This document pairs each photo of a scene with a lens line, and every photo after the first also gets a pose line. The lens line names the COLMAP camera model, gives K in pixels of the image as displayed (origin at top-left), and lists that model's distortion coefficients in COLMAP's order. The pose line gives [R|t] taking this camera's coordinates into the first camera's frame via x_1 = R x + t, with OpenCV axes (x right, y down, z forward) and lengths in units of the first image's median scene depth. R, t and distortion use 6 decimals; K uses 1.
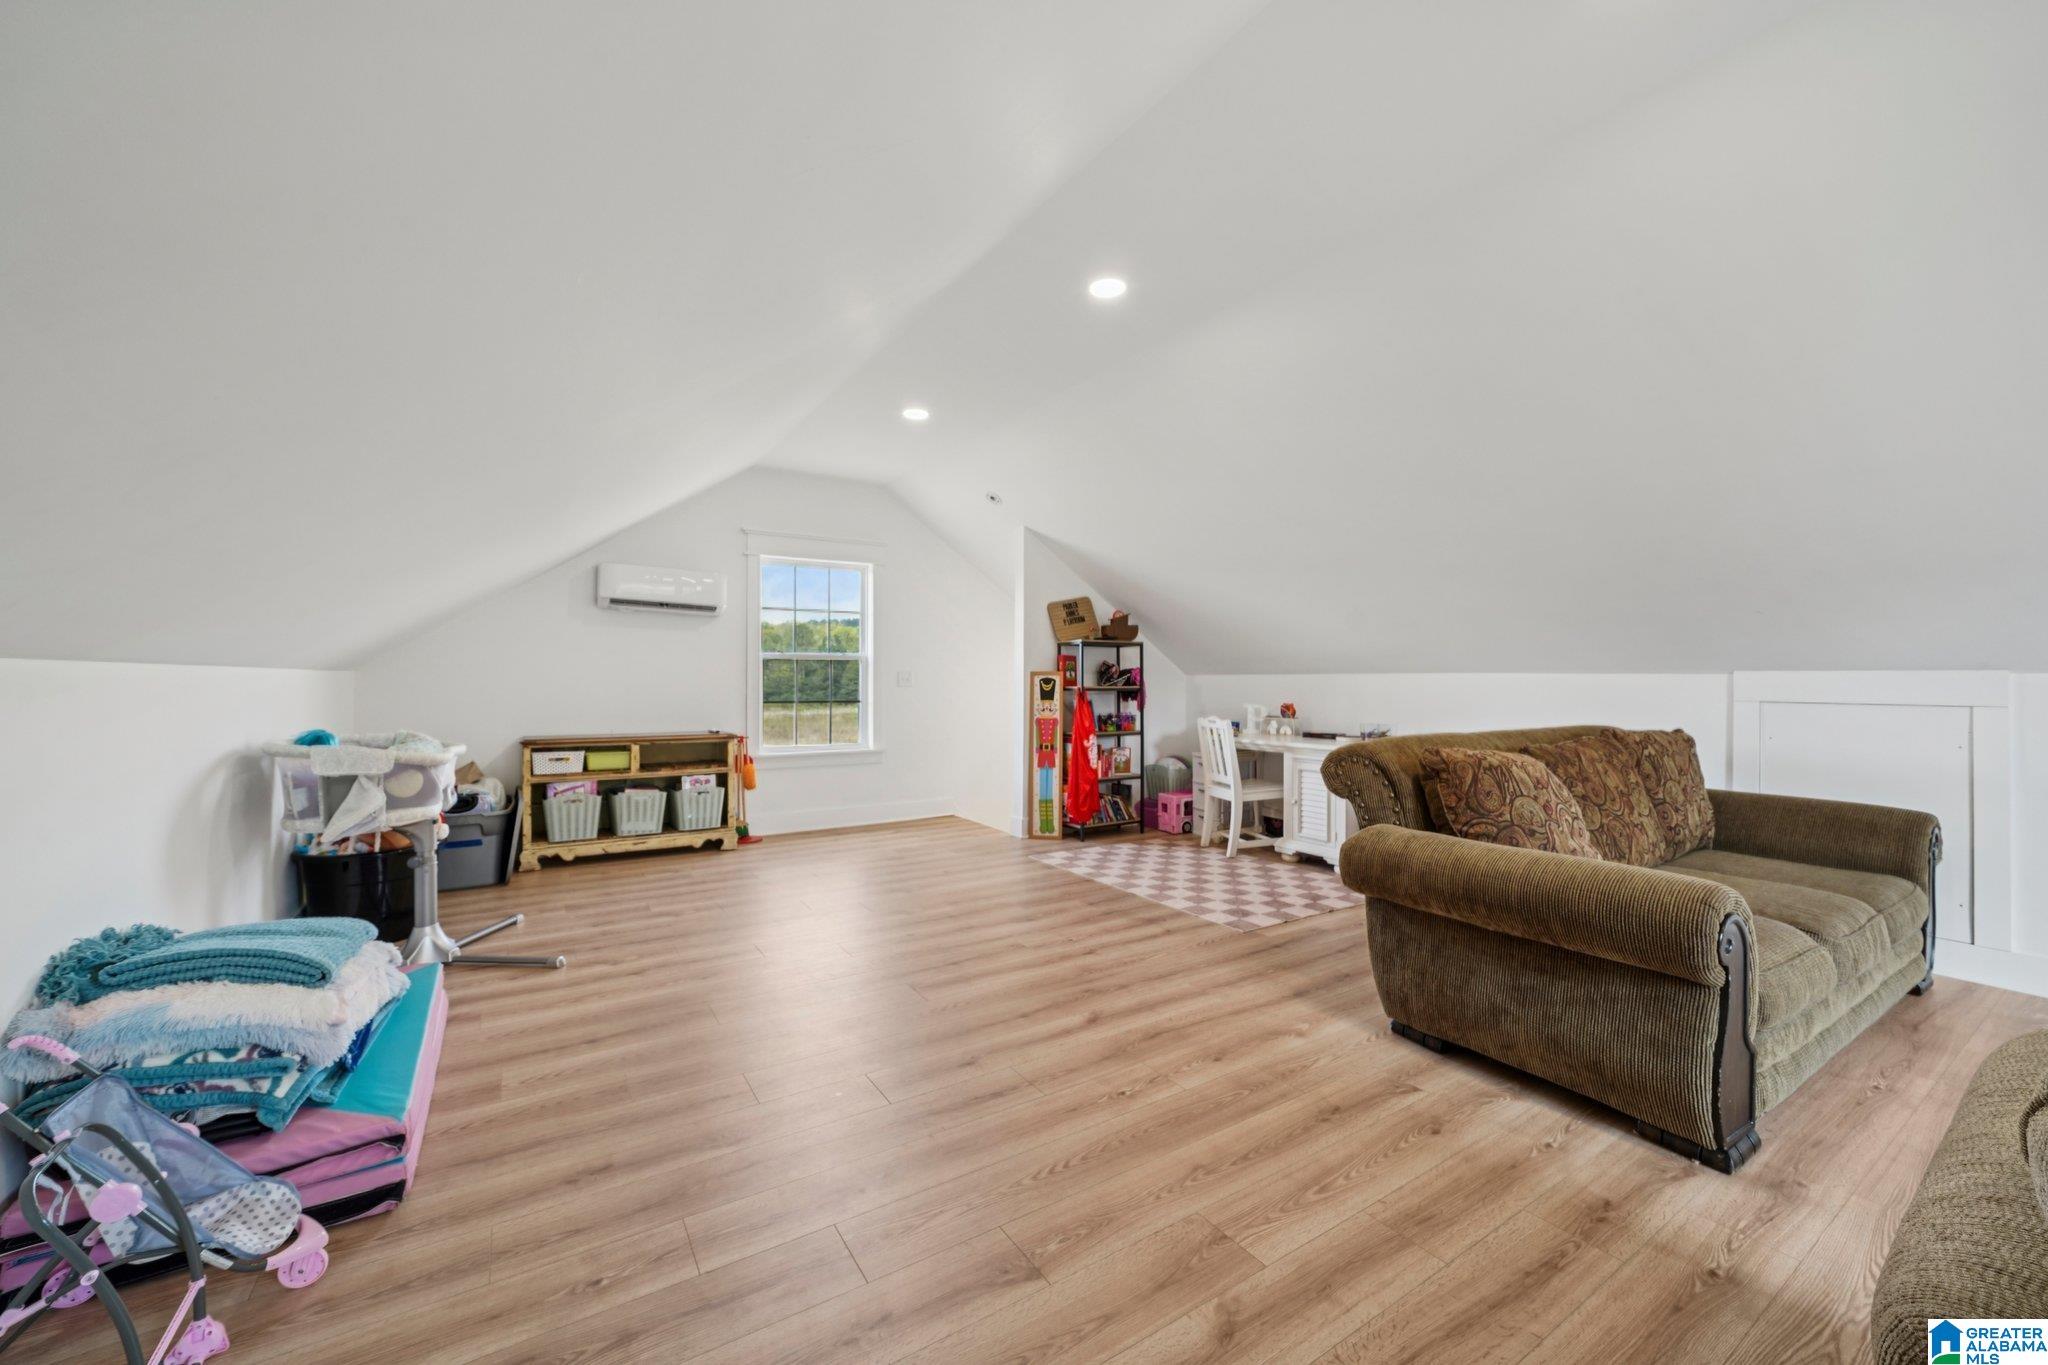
lens RADIAL K [[790.4, 0, 1021.7], [0, 790.4, 678.5], [0, 0, 1]] dist [-0.001765, -0.000043]
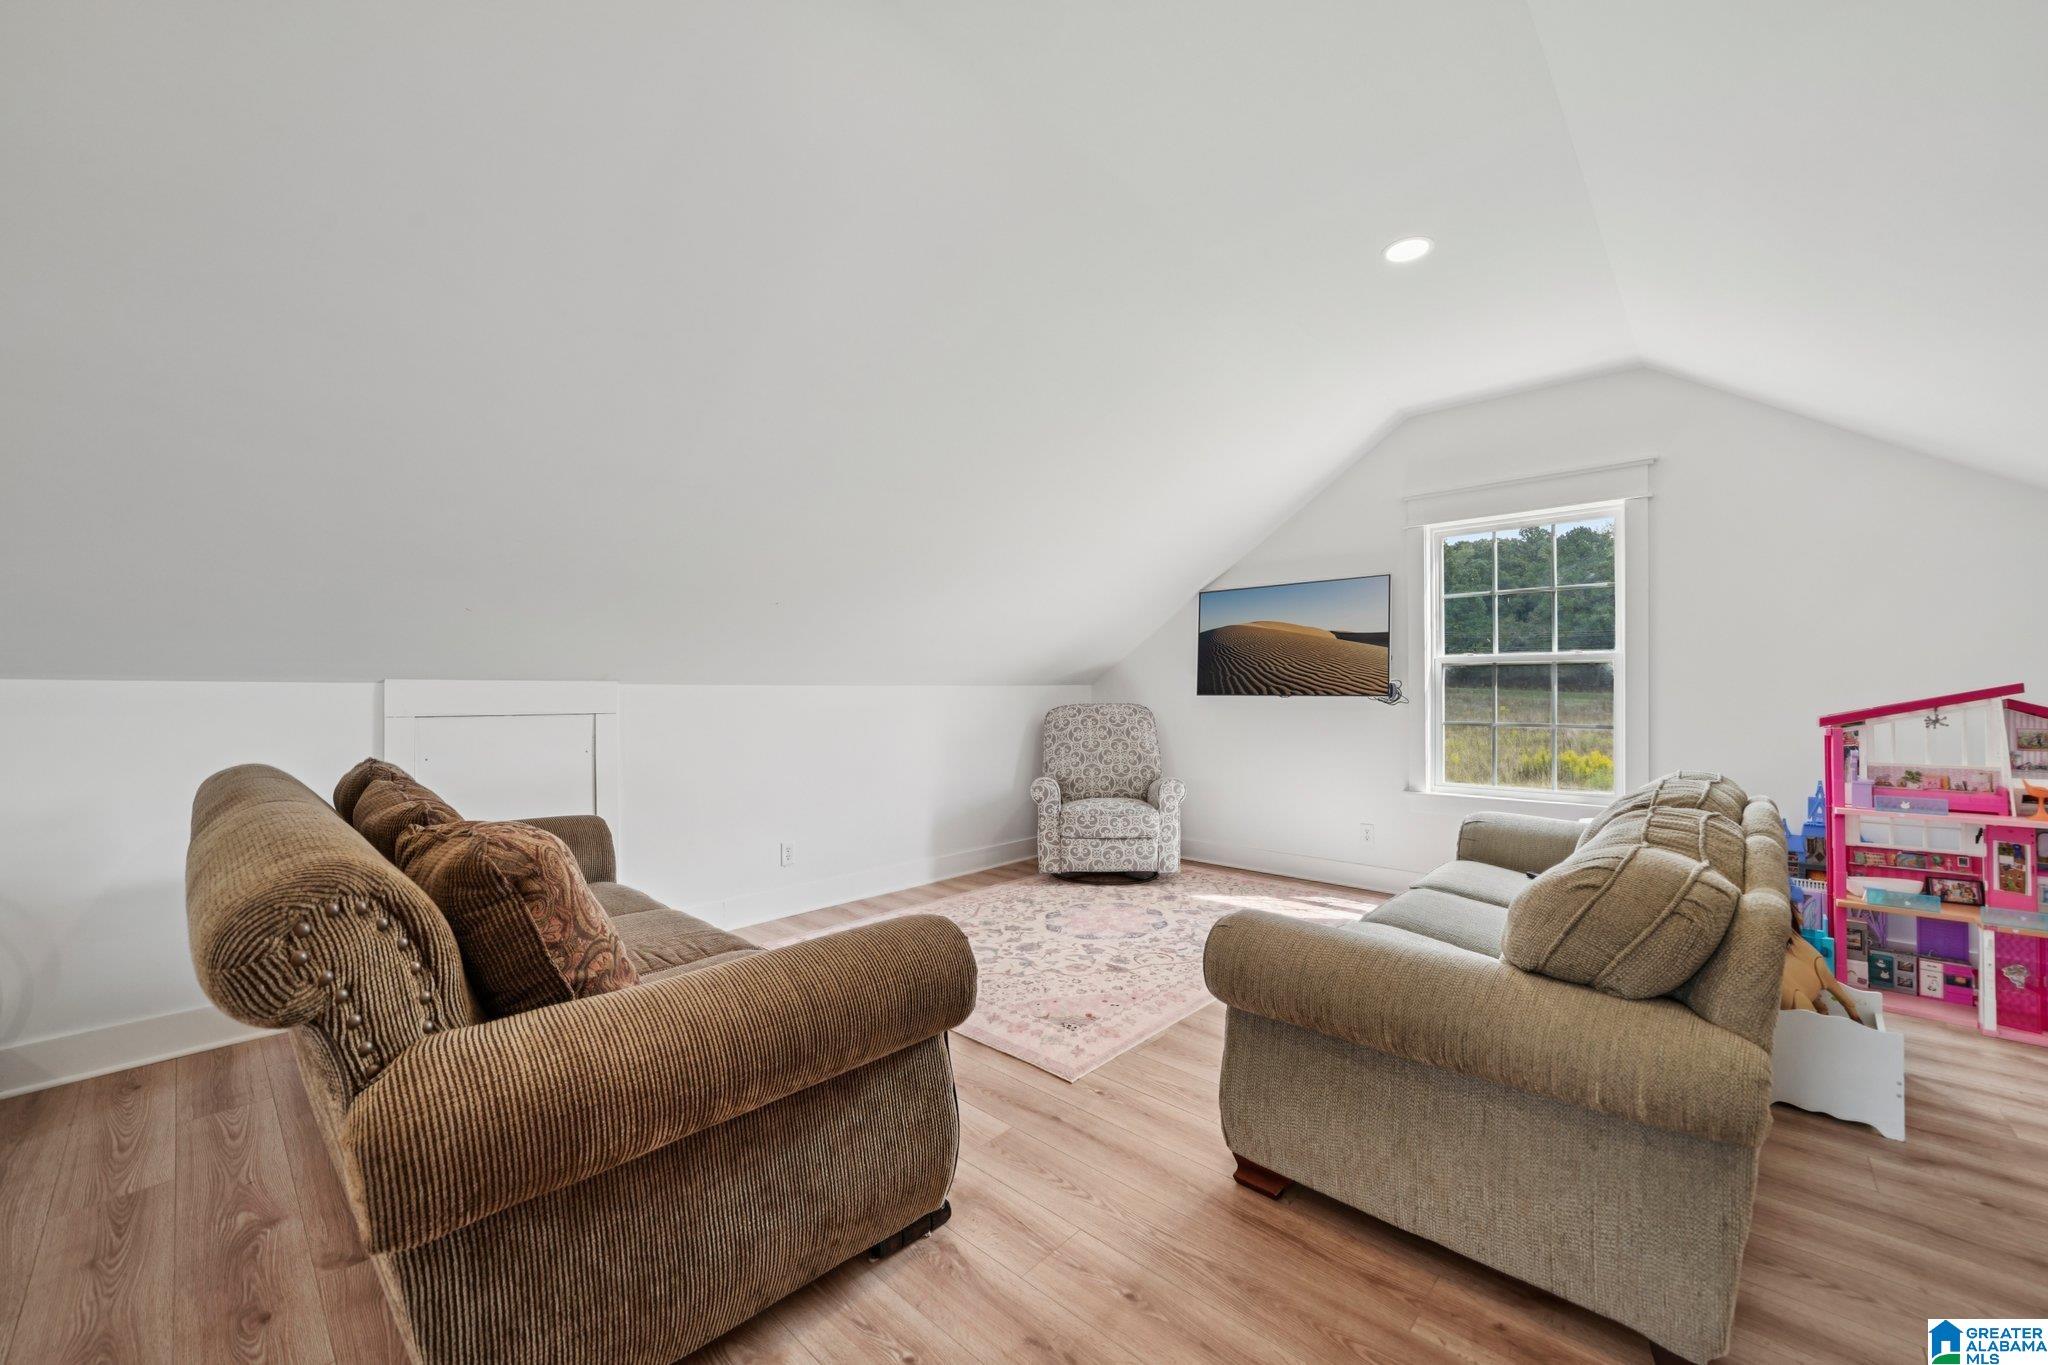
lens RADIAL K [[790.4, 0, 1022.1], [0, 790.4, 687.9], [0, 0, 1]] dist [-0.001765, -0.000043]
pose [[-0.245487, -0.000361, 0.969400, -0.025127], [0.000130, 1.000000, 0.000405, -0.002328], [-0.969400, 0.000226, -0.245487, 0.841280]]
